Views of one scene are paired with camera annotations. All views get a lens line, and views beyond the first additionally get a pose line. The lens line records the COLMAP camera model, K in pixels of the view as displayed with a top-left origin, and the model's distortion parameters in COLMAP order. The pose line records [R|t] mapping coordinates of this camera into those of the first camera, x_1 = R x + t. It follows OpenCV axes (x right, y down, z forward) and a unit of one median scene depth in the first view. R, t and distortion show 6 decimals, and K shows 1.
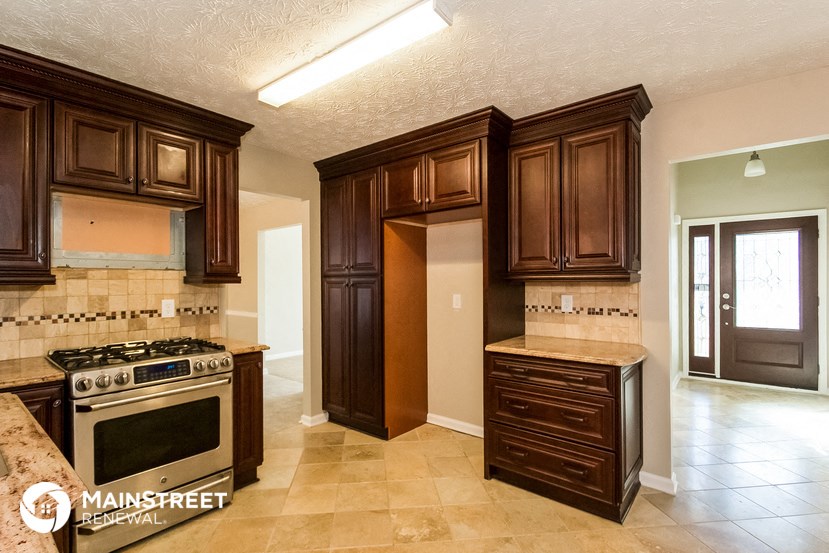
lens RADIAL K [[396.0, 0, 411.1], [0, 396.0, 281.5], [0, 0, 1]] dist [-0.001963, -0.000540]
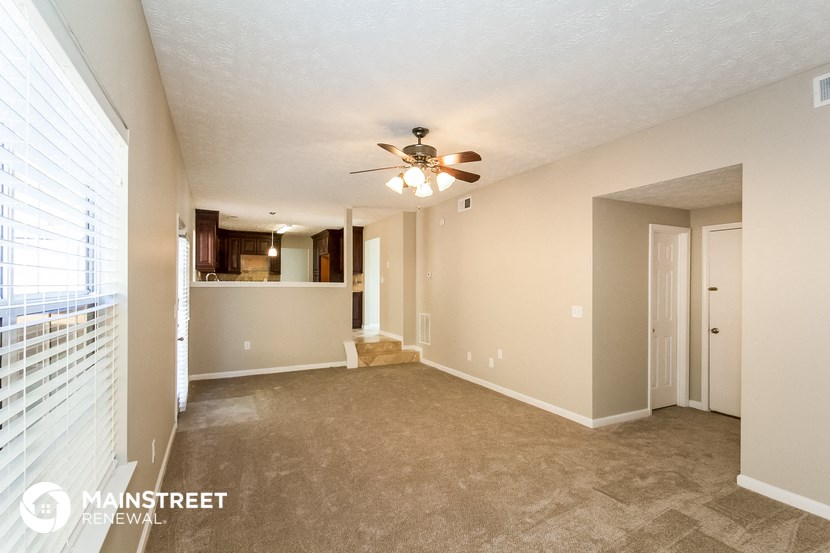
lens RADIAL K [[396.5, 0, 416.2], [0, 396.5, 279.6], [0, 0, 1]] dist [-0.001963, -0.000540]
pose [[0.914248, 0.008688, -0.405061, 2.752485], [-0.010482, 0.999943, -0.002211, 0.056508], [0.405018, 0.006268, 0.914287, -2.342694]]
